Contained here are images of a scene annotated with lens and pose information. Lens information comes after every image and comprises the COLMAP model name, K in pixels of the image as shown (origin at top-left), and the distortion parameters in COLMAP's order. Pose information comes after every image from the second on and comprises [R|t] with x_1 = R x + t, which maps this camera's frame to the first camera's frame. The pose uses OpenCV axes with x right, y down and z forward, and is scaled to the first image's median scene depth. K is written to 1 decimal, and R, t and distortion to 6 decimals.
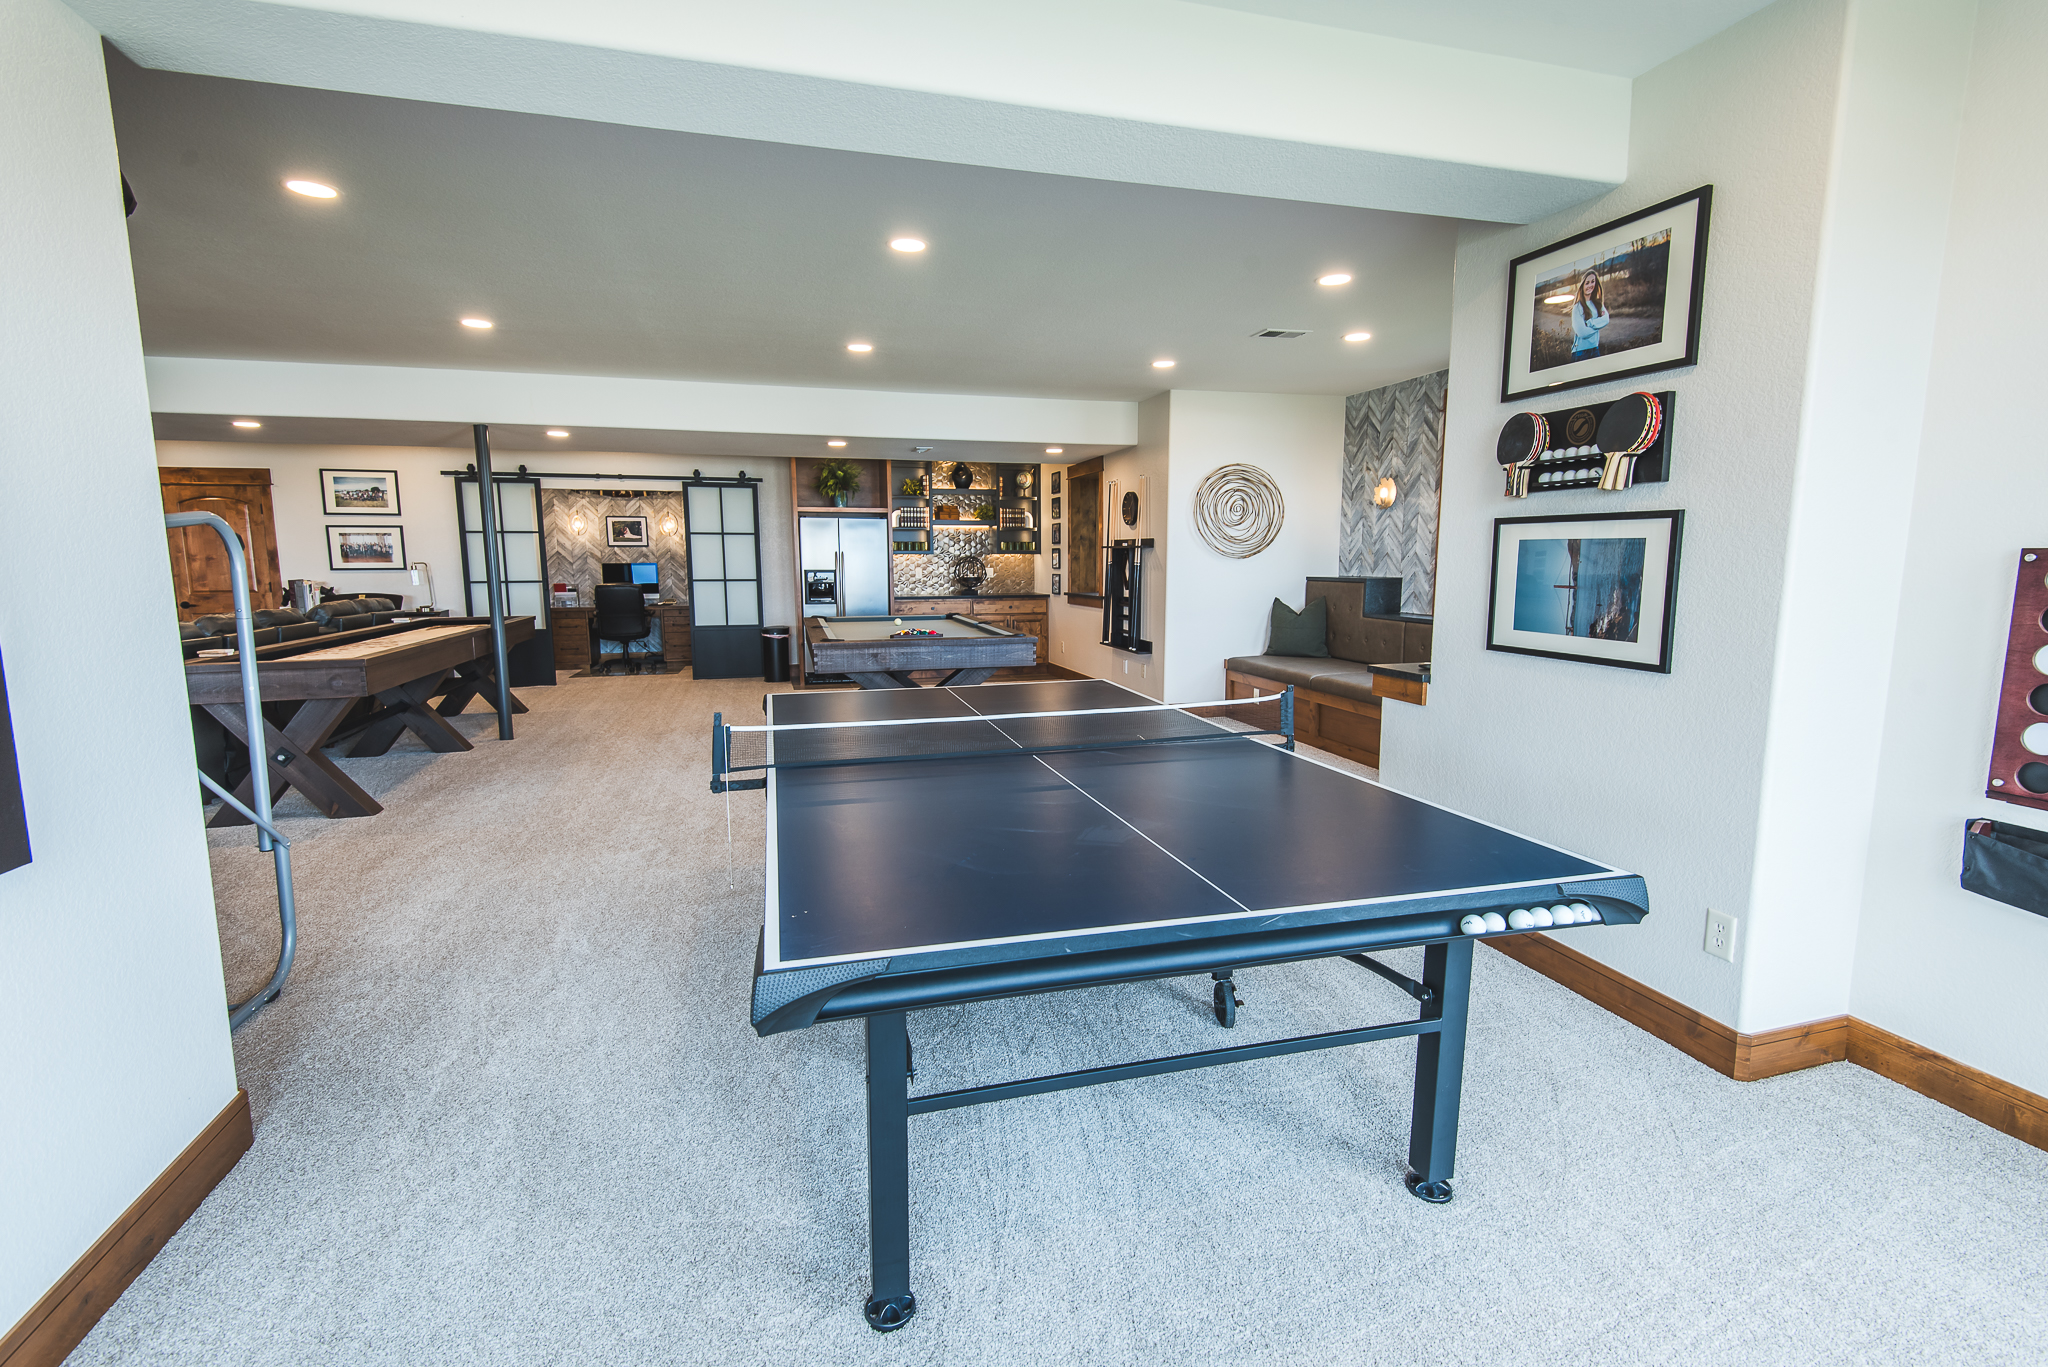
lens RADIAL K [[931.3, 0, 1040.1], [0, 931.3, 684.3], [0, 0, 1]] dist [0.006187, 0.000265]
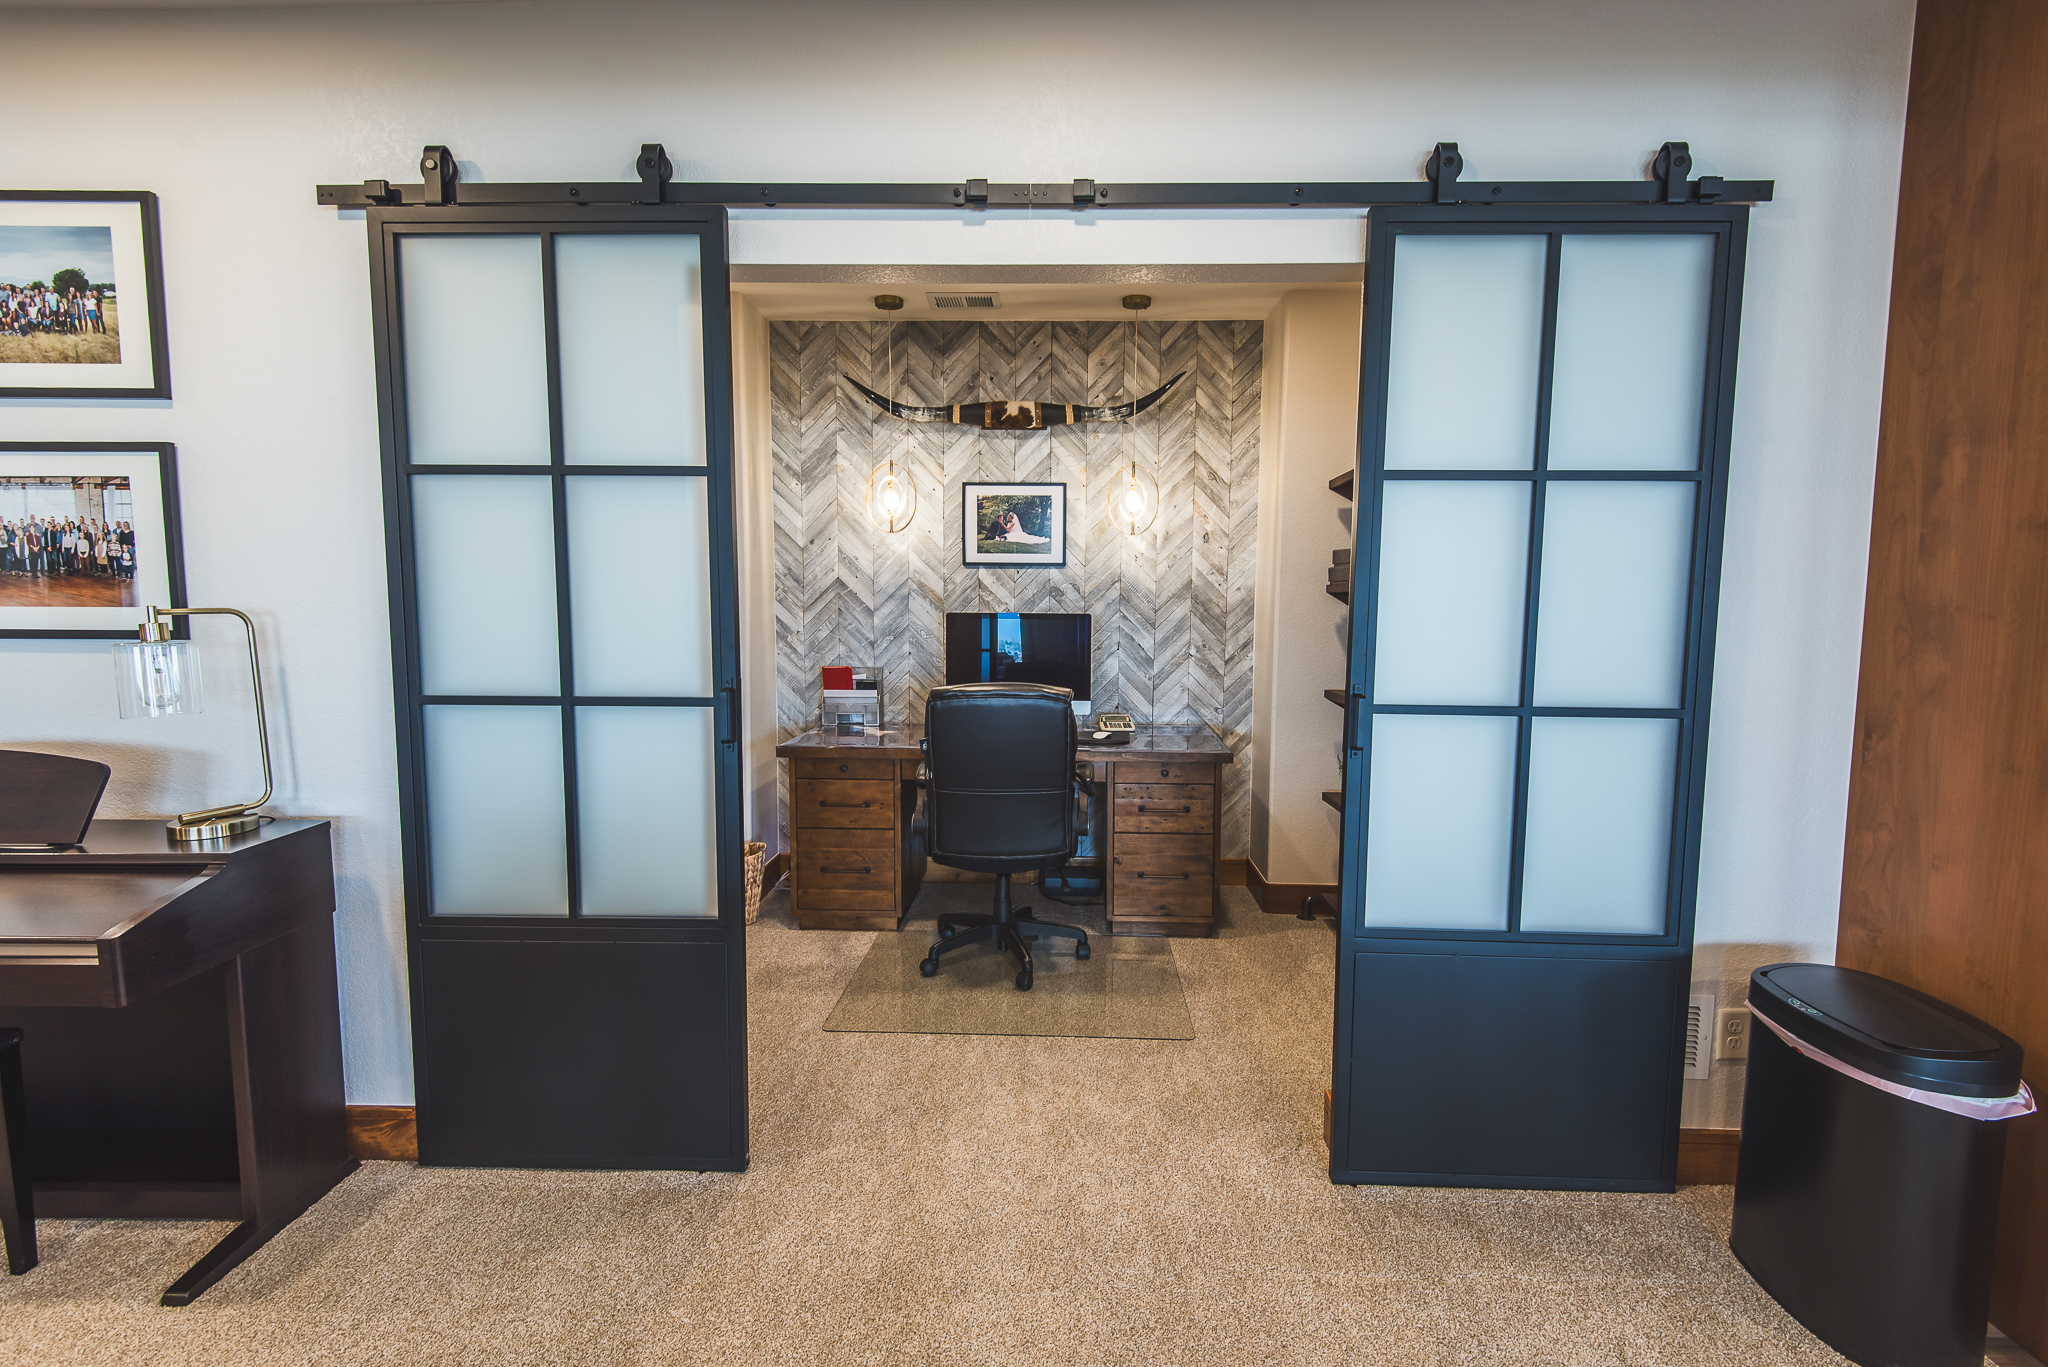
lens RADIAL K [[931.3, 0, 1023.2], [0, 931.3, 688.1], [0, 0, 1]] dist [0.006187, 0.000265]
pose [[0.946976, 0.037888, -0.319062, -0.371098], [-0.051721, 0.998048, -0.034991, -0.101757], [0.317114, 0.049638, 0.947088, 0.763994]]
